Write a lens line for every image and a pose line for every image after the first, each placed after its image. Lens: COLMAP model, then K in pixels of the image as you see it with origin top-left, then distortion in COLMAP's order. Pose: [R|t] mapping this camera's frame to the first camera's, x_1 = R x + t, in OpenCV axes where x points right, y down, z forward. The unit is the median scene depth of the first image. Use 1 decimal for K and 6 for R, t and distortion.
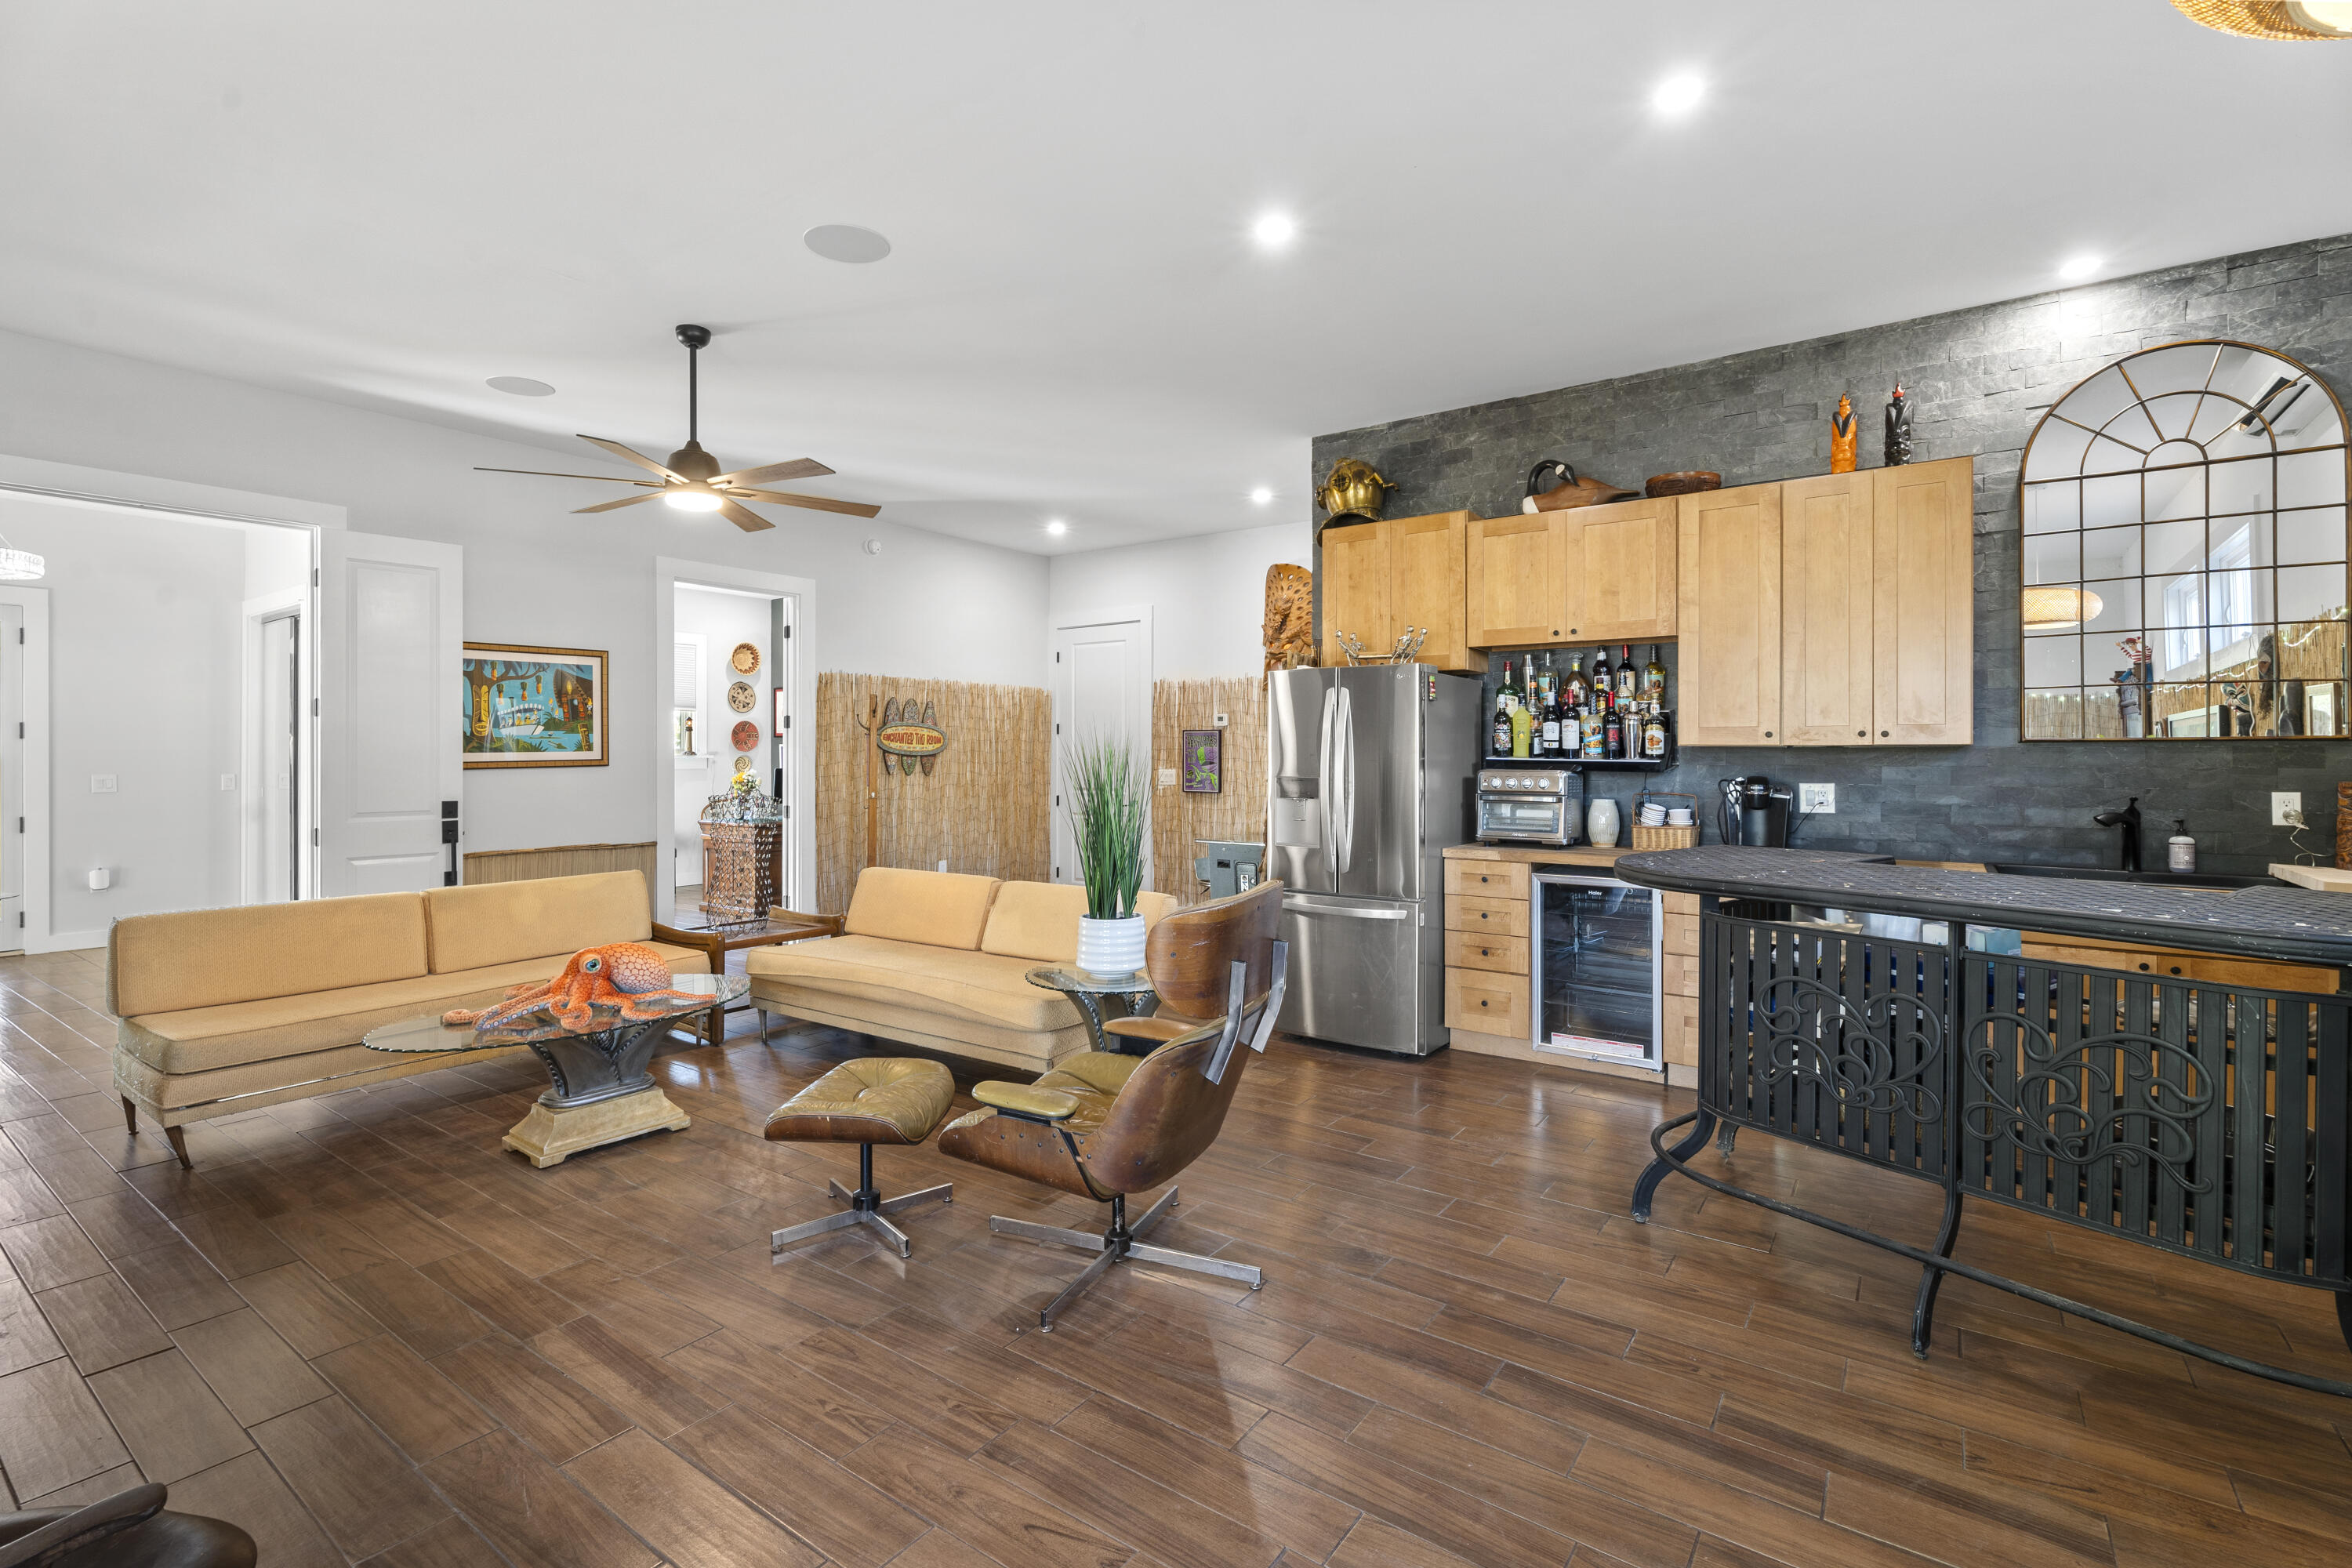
lens RADIAL K [[1073.2, 0, 1159.8], [0, 1073.2, 747.9], [0, 0, 1]] dist [0.002690, 0.000222]
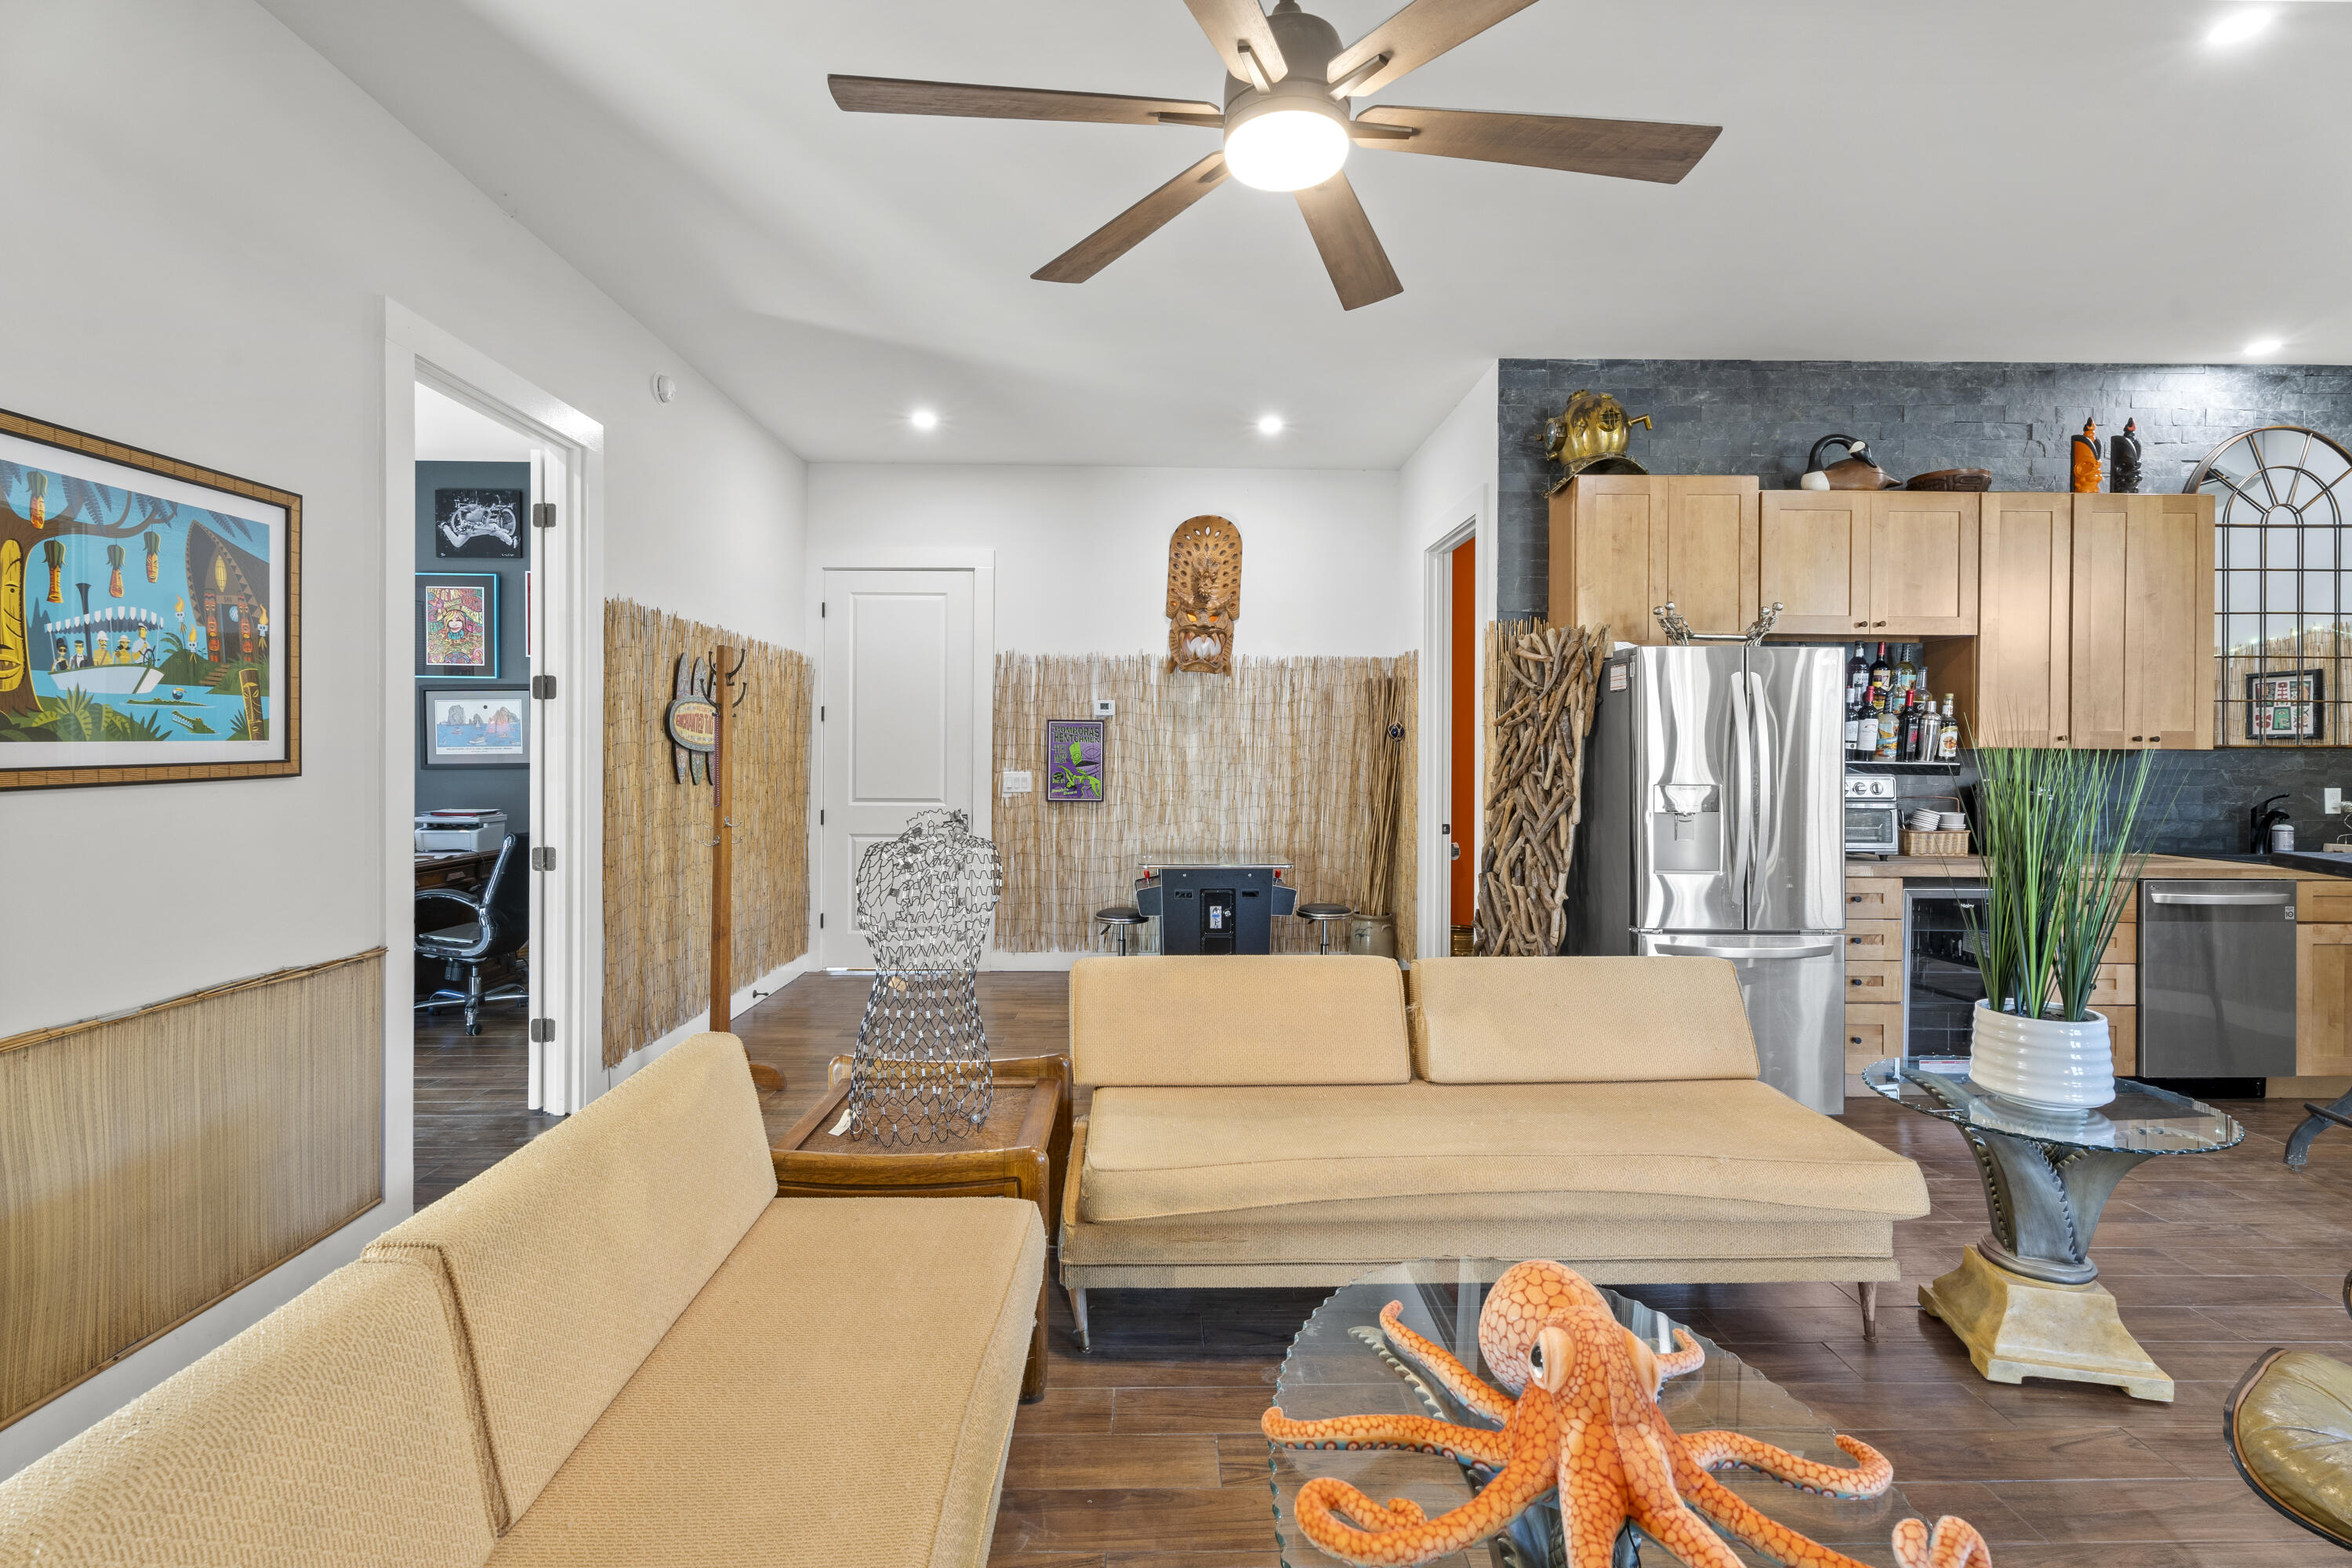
lens RADIAL K [[1065.6, 0, 1164.8], [0, 1065.6, 754.9], [0, 0, 1]] dist [0.002820, -0.000882]
pose [[0.799082, 0.002806, 0.601216, -0.635638], [-0.009146, 0.999930, 0.007489, 0.003151], [-0.601153, -0.011483, 0.799052, 0.610514]]
